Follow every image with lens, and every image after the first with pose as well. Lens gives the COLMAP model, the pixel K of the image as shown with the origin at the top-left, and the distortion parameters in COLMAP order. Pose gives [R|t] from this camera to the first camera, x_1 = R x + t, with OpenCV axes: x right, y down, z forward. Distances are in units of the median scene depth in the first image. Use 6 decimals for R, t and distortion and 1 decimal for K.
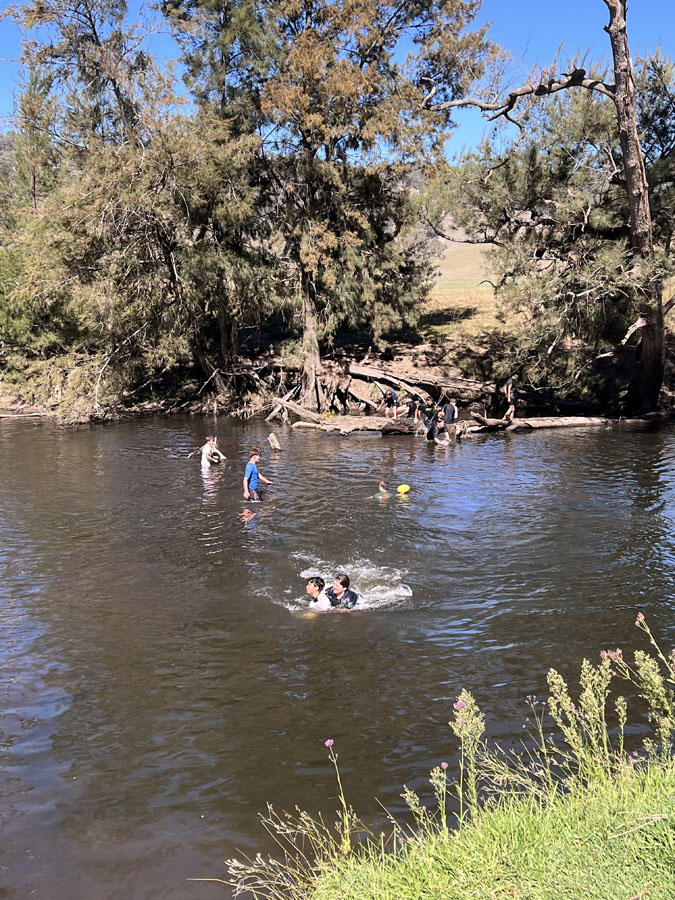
lens RADIAL K [[1075.3, 0, 337.5], [0, 1075.3, 450.0], [0, 0, 1]] dist [0.111855, -0.048336]
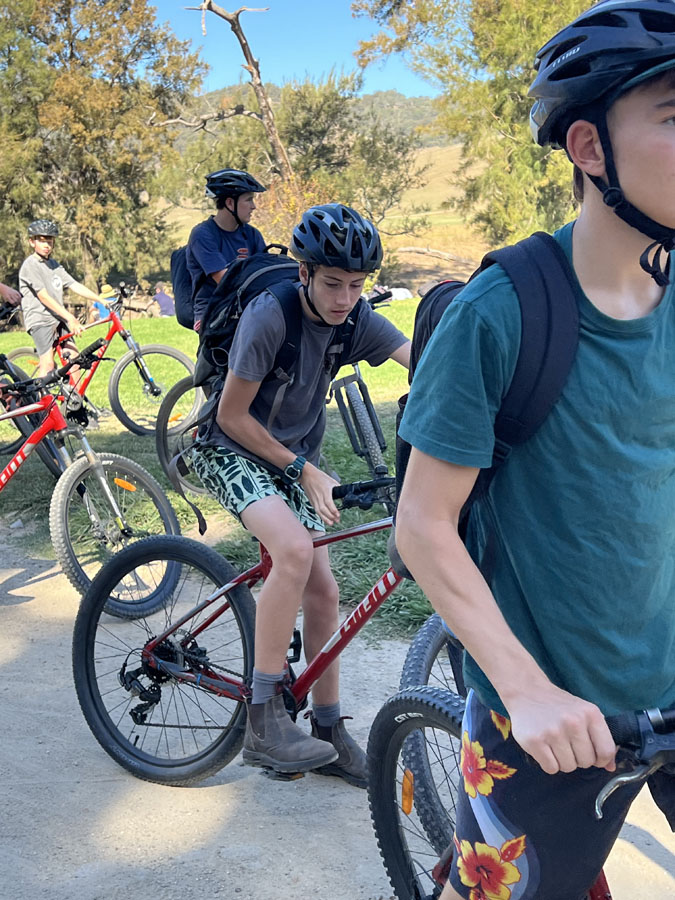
lens RADIAL K [[1108.5, 0, 337.5], [0, 1108.5, 450.0], [0, 0, 1]] dist [0.190812, -0.561703]
pose [[0.984949, -0.065228, 0.160068, 0.043728], [0.058631, 0.997238, 0.045601, 0.066166], [-0.162600, -0.035530, 0.986052, -0.474622]]
